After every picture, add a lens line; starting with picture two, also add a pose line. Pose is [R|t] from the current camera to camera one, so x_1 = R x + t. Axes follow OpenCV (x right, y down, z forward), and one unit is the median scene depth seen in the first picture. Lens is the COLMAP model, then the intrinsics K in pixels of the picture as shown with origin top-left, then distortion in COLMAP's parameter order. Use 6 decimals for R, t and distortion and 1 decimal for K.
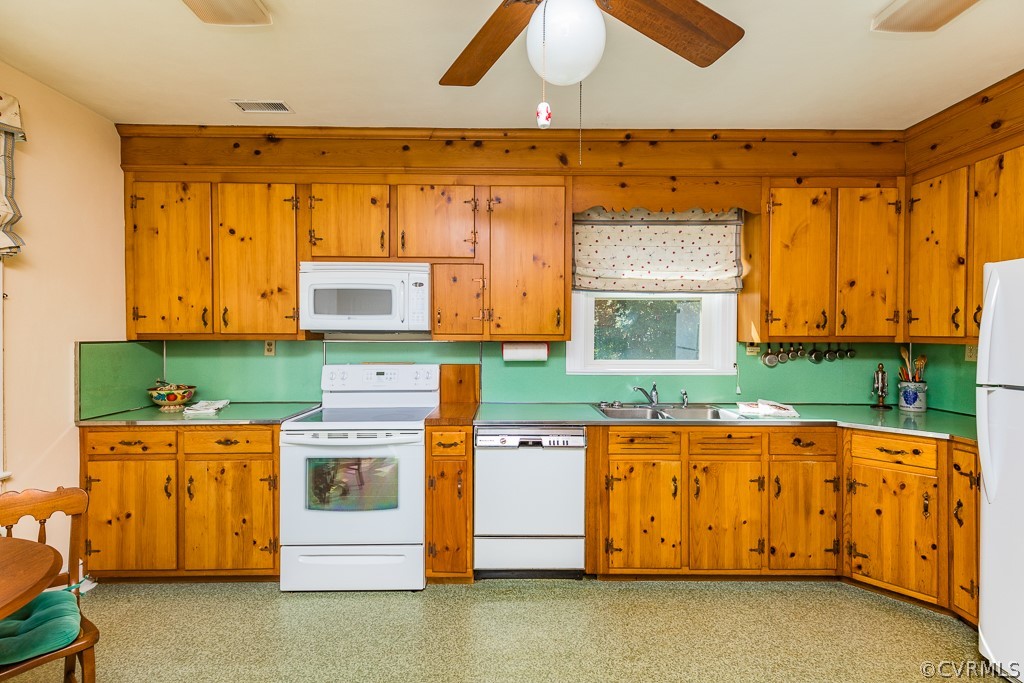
lens RADIAL K [[465.1, 0, 512.0], [0, 465.1, 341.5], [0, 0, 1]] dist [0.000966, 0.000221]
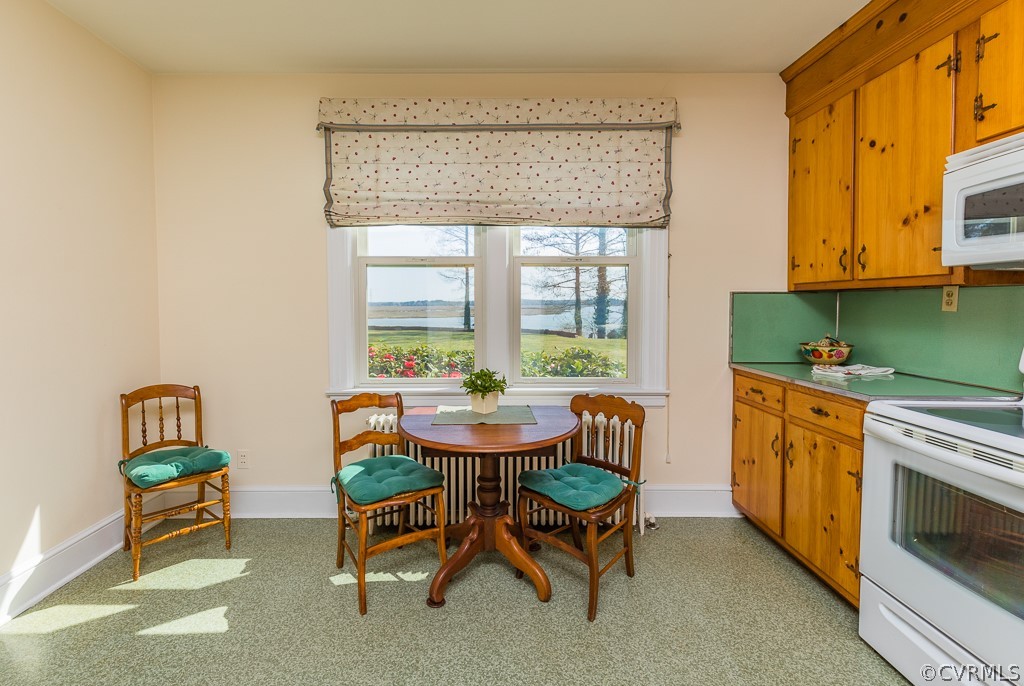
lens RADIAL K [[493.7, 0, 509.4], [0, 493.7, 326.8], [0, 0, 1]] dist [0.001284, 0.000290]
pose [[-0.023345, 0.042376, -0.998829, 0.231591], [-0.016066, 0.998956, 0.042757, 0.037024], [0.999598, 0.017046, -0.022640, 0.437683]]
